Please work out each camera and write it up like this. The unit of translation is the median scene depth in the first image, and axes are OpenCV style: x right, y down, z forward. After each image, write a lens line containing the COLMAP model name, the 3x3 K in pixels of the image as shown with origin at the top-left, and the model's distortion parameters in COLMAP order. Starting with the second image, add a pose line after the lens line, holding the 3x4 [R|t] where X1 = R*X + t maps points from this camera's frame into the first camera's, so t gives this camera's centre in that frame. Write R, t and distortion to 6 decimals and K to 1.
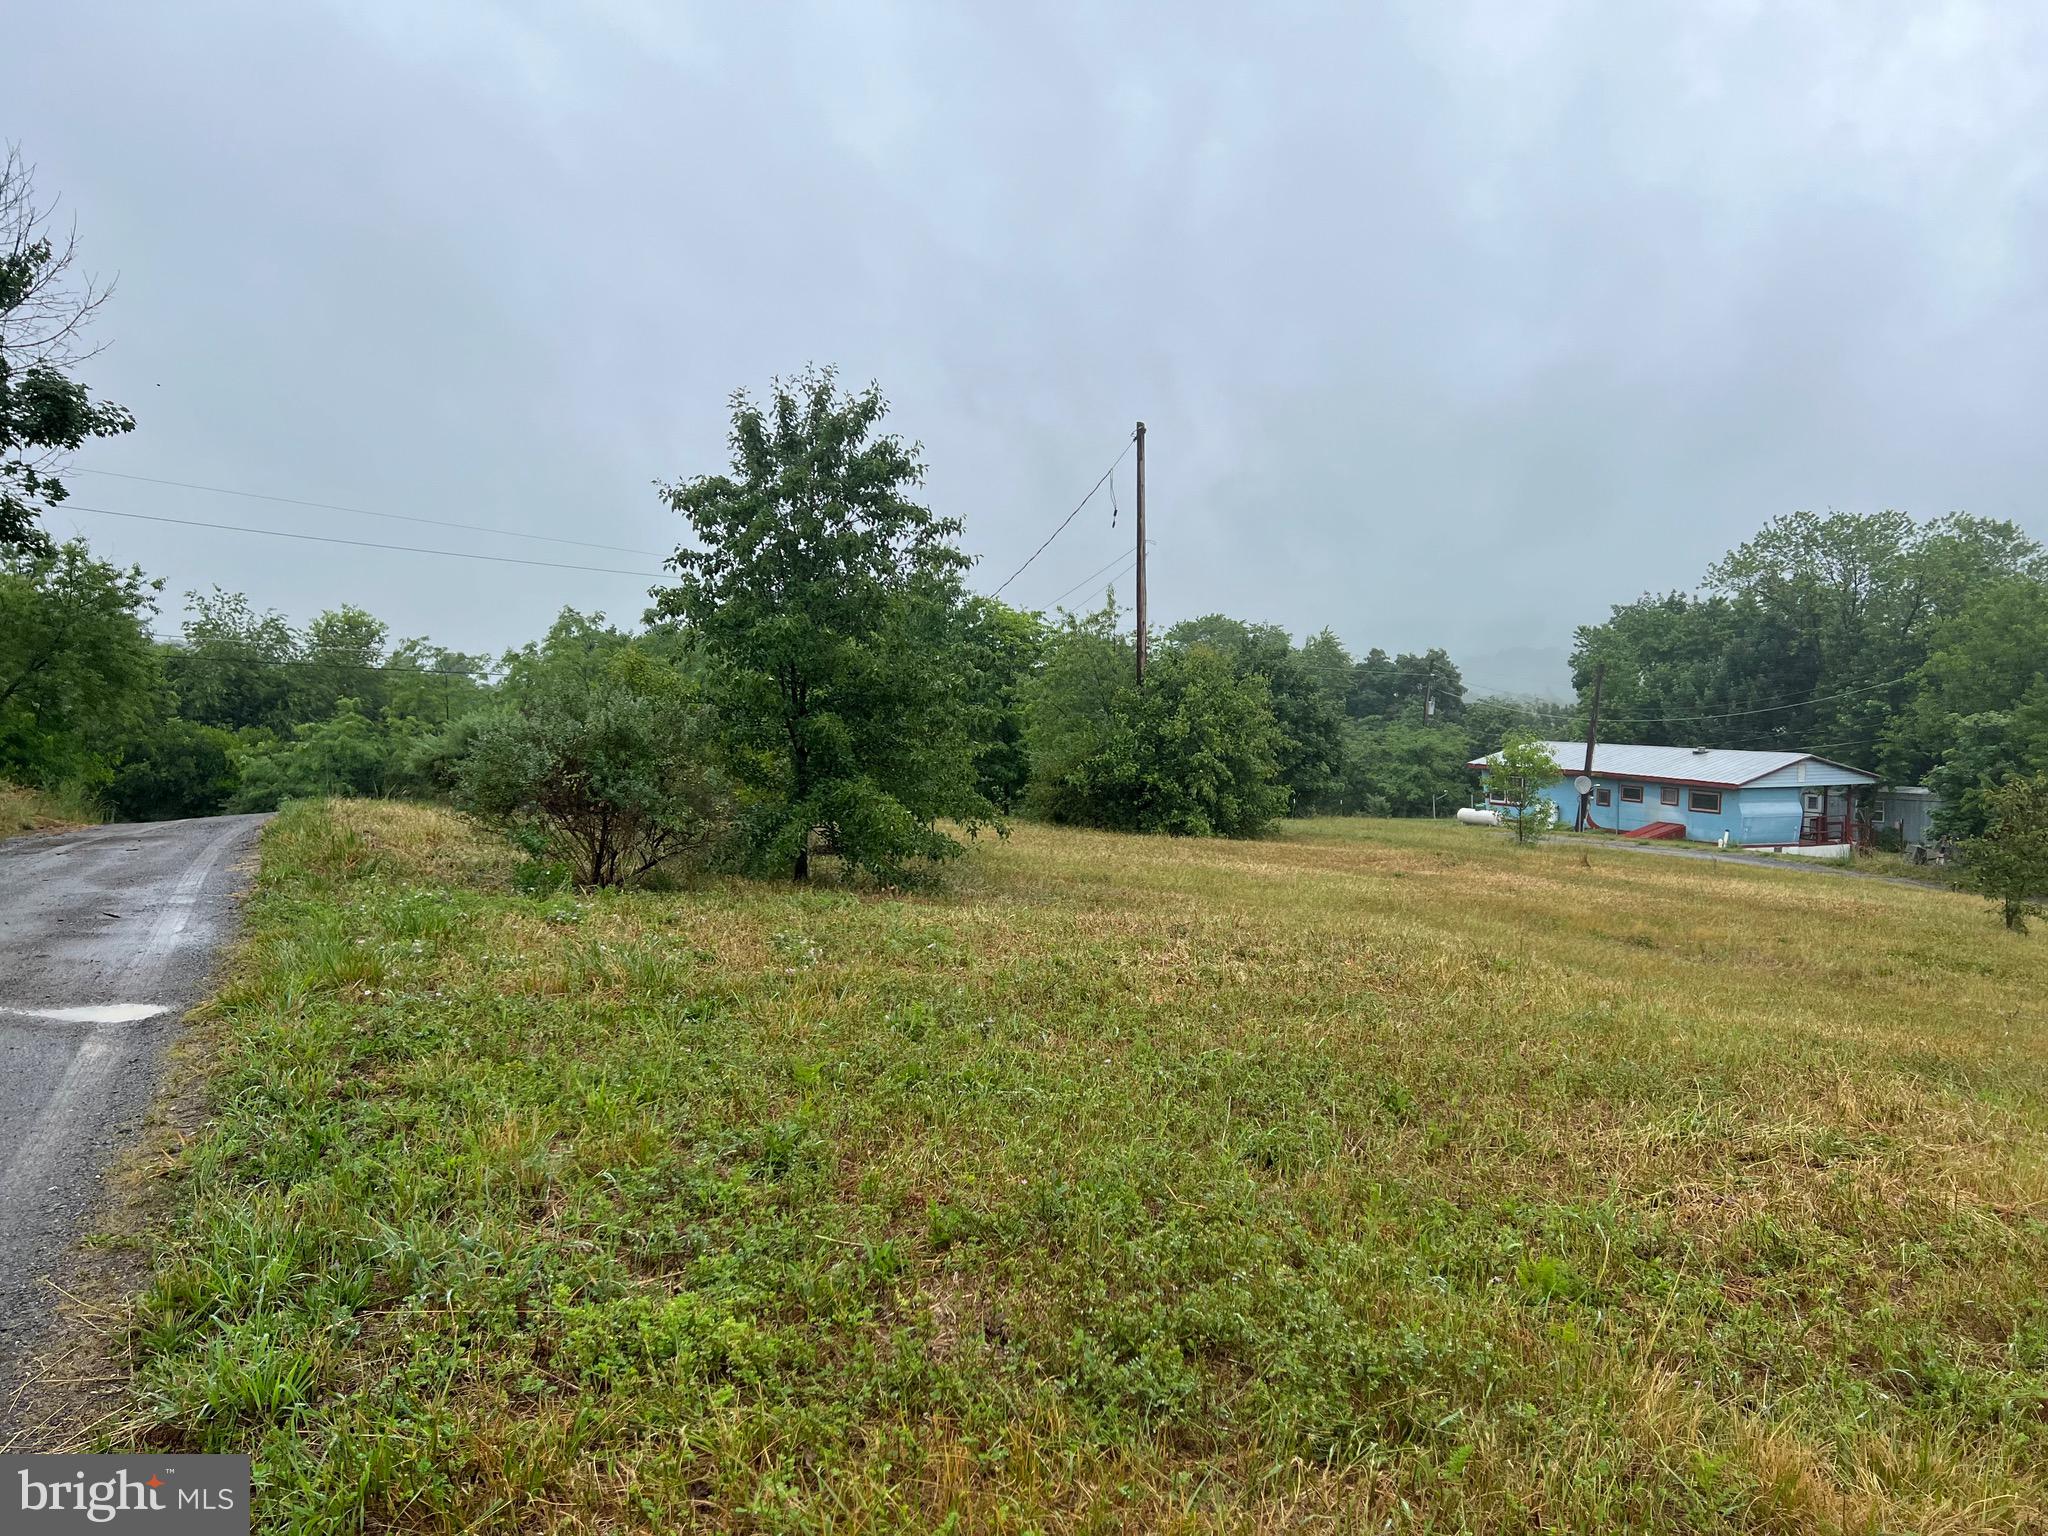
lens RADIAL K [[1544.6, 0, 1024.0], [0, 1544.6, 768.0], [0, 0, 1]] dist [0.057205, -0.065659]
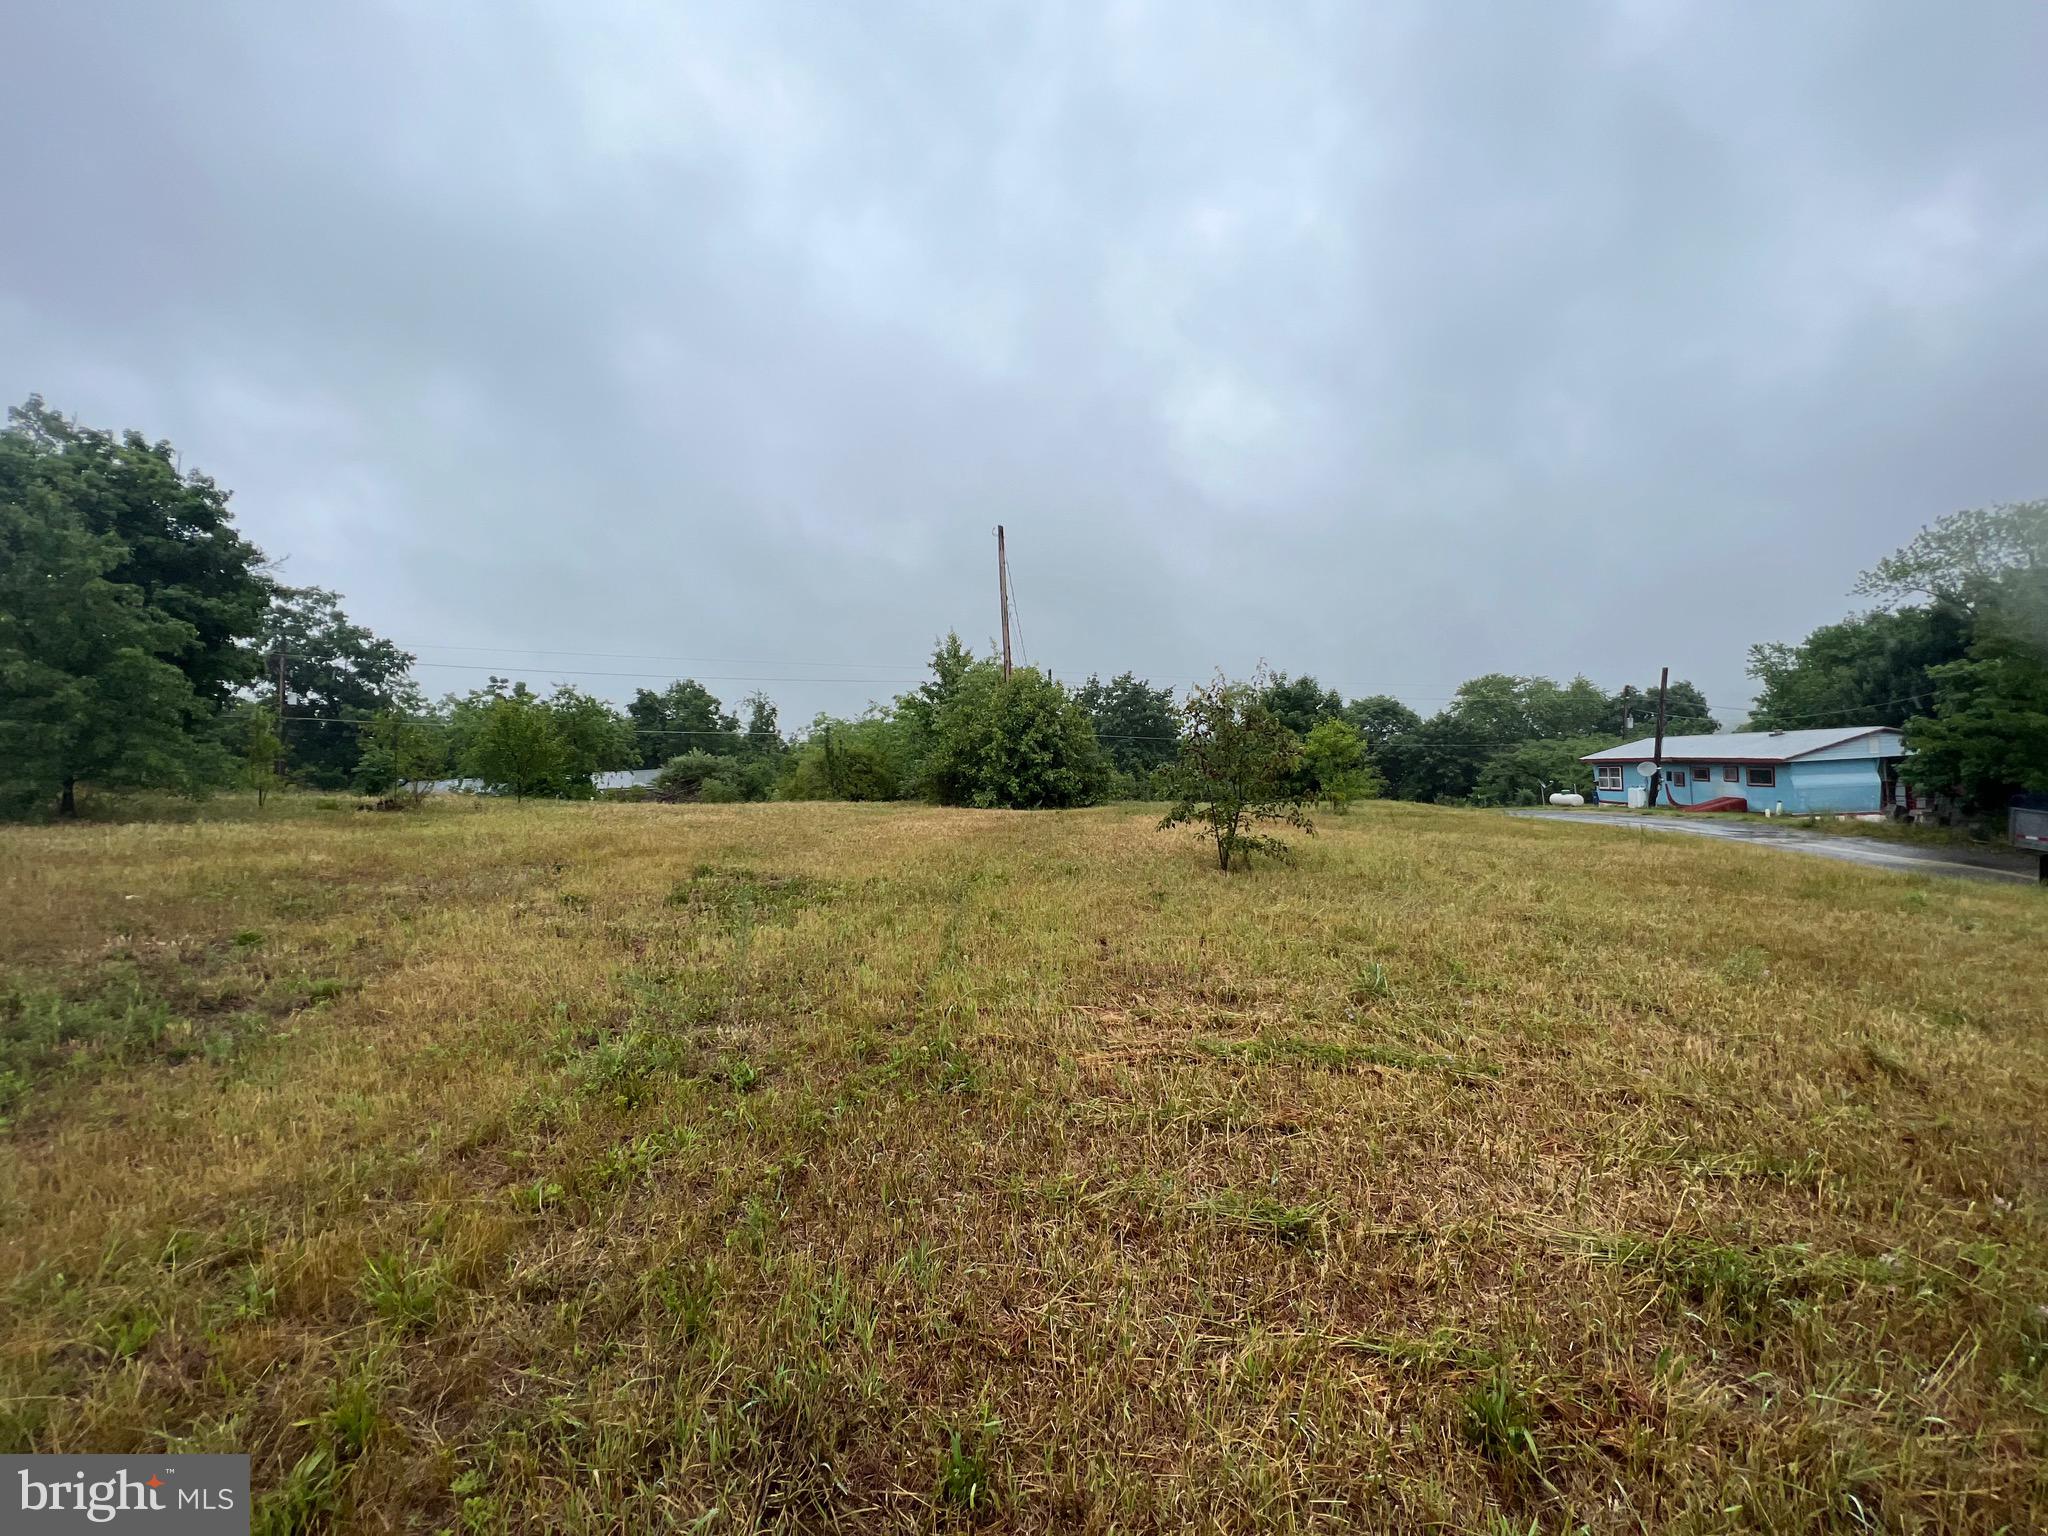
lens RADIAL K [[829.3, 0, 1024.0], [0, 829.3, 768.0], [0, 0, 1]] dist [0.000139, 0.000041]
pose [[0.851868, -0.057882, -0.520548, 0.513003], [0.035405, 0.997965, -0.053028, 0.048631], [0.522558, 0.026743, 0.852184, 0.375641]]
